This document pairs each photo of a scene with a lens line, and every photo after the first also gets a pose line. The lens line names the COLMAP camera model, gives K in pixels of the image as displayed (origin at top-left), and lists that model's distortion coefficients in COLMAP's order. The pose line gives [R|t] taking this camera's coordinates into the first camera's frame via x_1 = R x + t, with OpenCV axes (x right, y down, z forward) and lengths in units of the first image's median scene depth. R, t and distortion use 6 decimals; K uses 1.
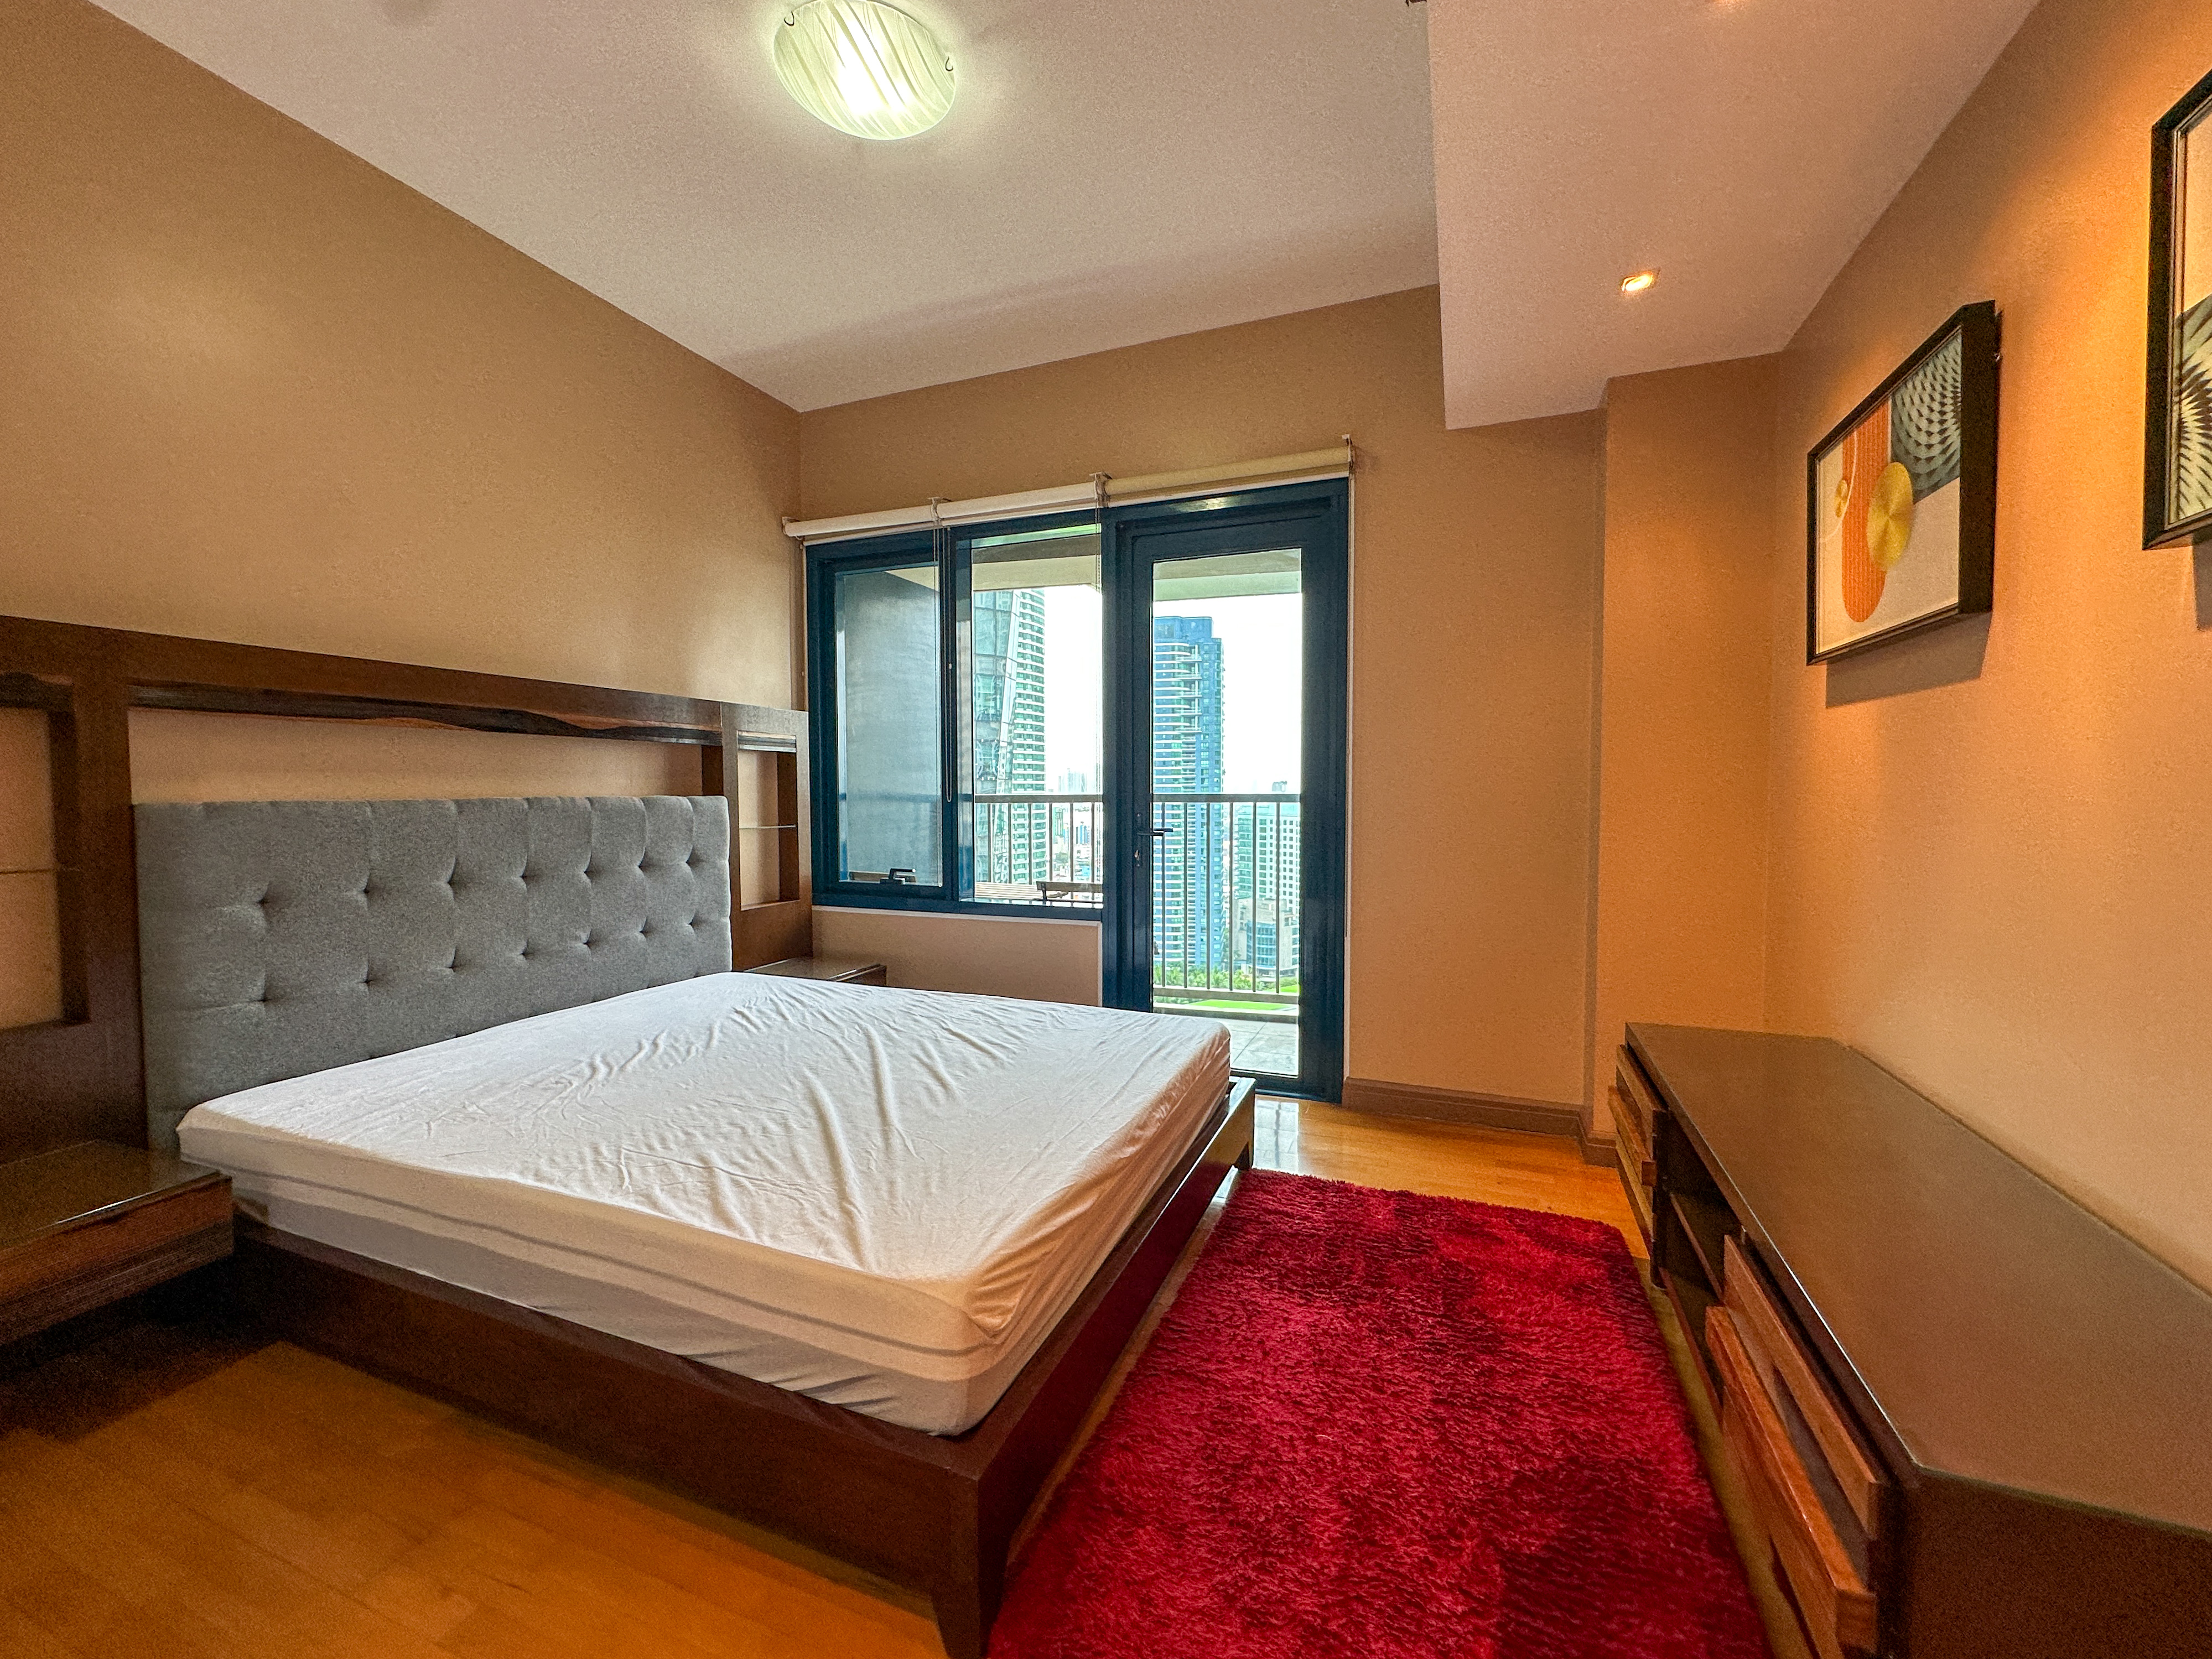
lens RADIAL K [[899.7, 0, 1106.0], [0, 899.7, 829.5], [0, 0, 1]] dist [-0.007385, -0.000079]
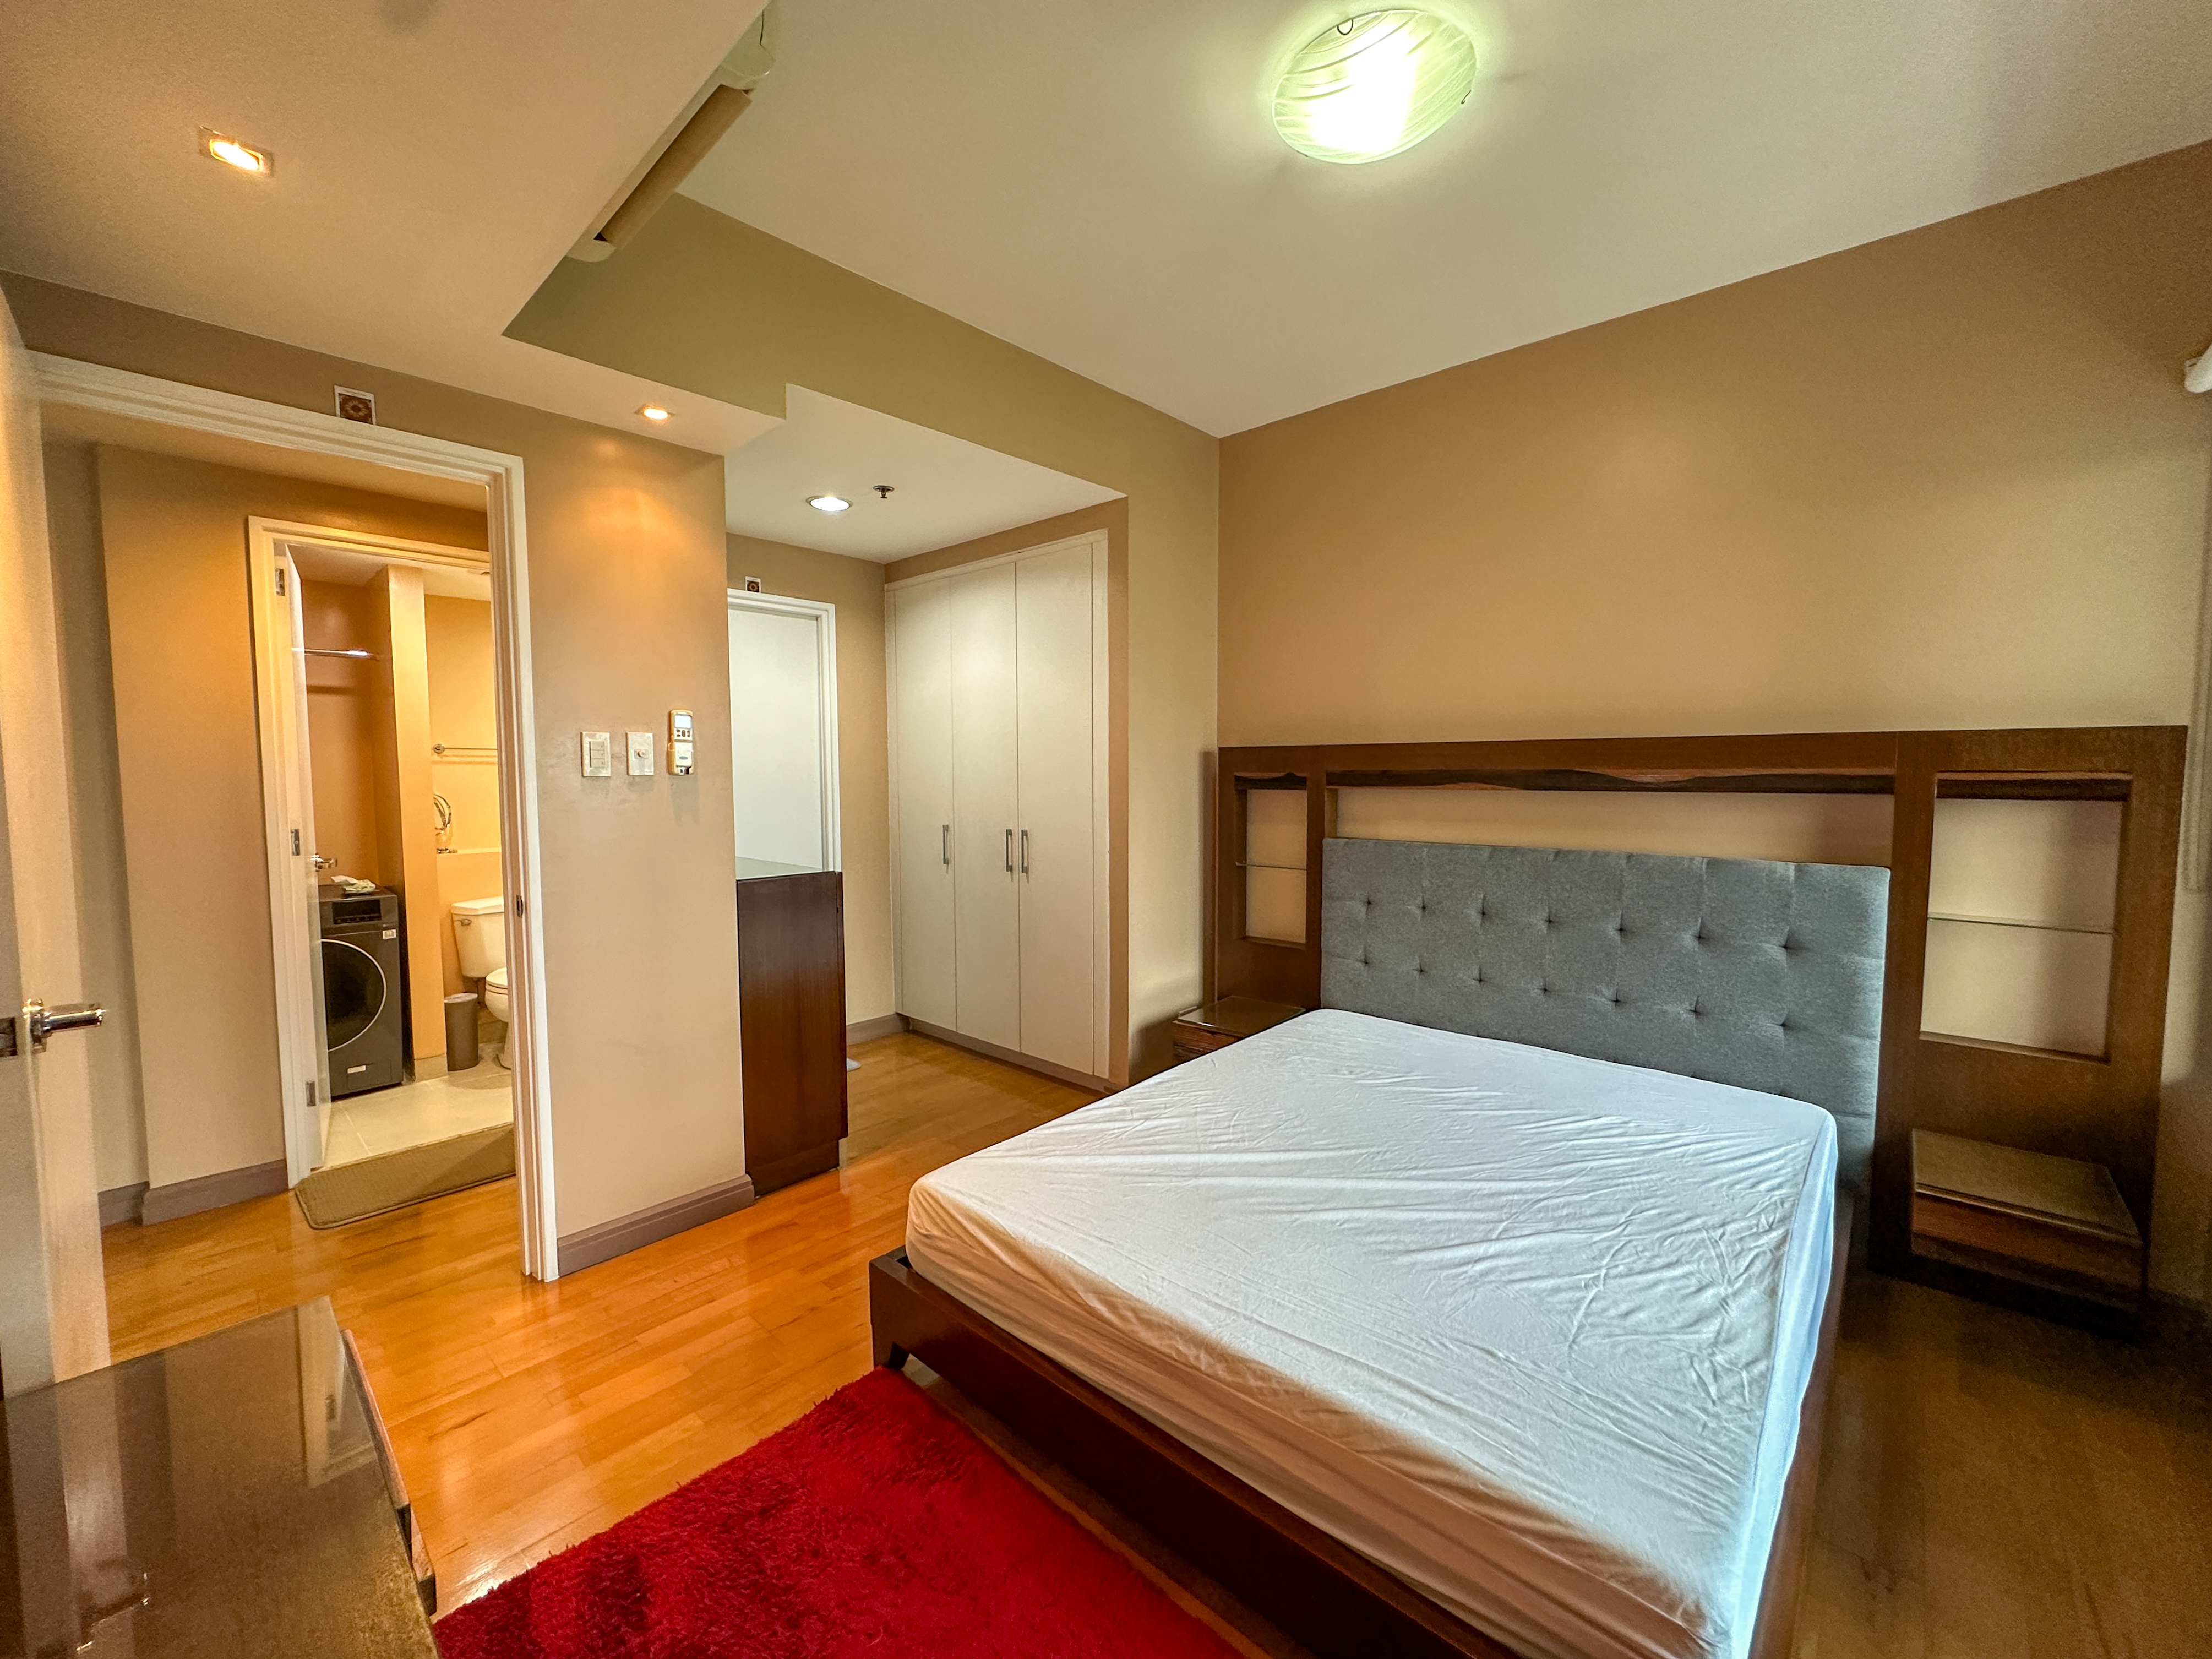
lens RADIAL K [[899.8, 0, 1106.0], [0, 899.8, 829.5], [0, 0, 1]] dist [-0.007385, -0.000079]
pose [[-0.370401, 0.064573, -0.926625, 0.441467], [-0.038120, 0.995684, 0.084624, -0.102965], [0.928089, 0.066668, -0.366341, 0.700272]]
